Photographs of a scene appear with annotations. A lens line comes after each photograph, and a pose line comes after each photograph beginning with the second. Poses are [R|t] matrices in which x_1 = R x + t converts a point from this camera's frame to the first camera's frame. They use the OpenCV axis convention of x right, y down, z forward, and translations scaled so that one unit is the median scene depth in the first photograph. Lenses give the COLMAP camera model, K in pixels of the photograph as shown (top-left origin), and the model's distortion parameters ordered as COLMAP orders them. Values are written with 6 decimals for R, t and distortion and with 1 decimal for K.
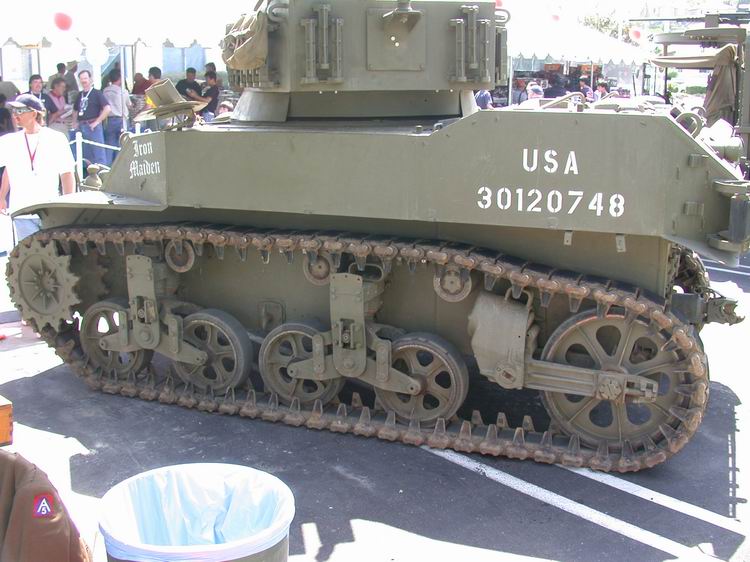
lens RADIAL K [[870.5, 0, 375.0], [0, 870.5, 281.0], [0, 0, 1]] dist [-0.183722, 0.051982]
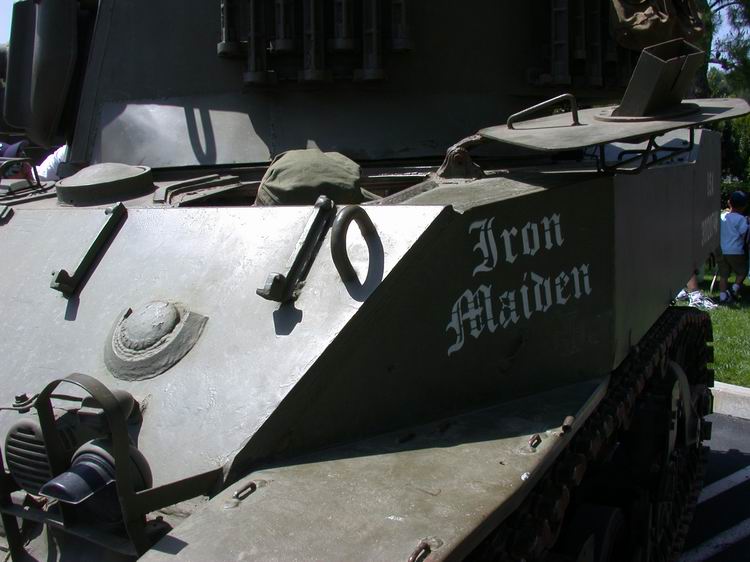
lens RADIAL K [[870.5, 0, 375.0], [0, 870.5, 281.0], [0, 0, 1]] dist [-0.183722, 0.051982]
pose [[0.179888, -0.190743, 0.965017, -0.585460], [0.248292, 0.958060, 0.143084, -0.196686], [-0.951836, 0.213867, 0.219703, 0.973200]]
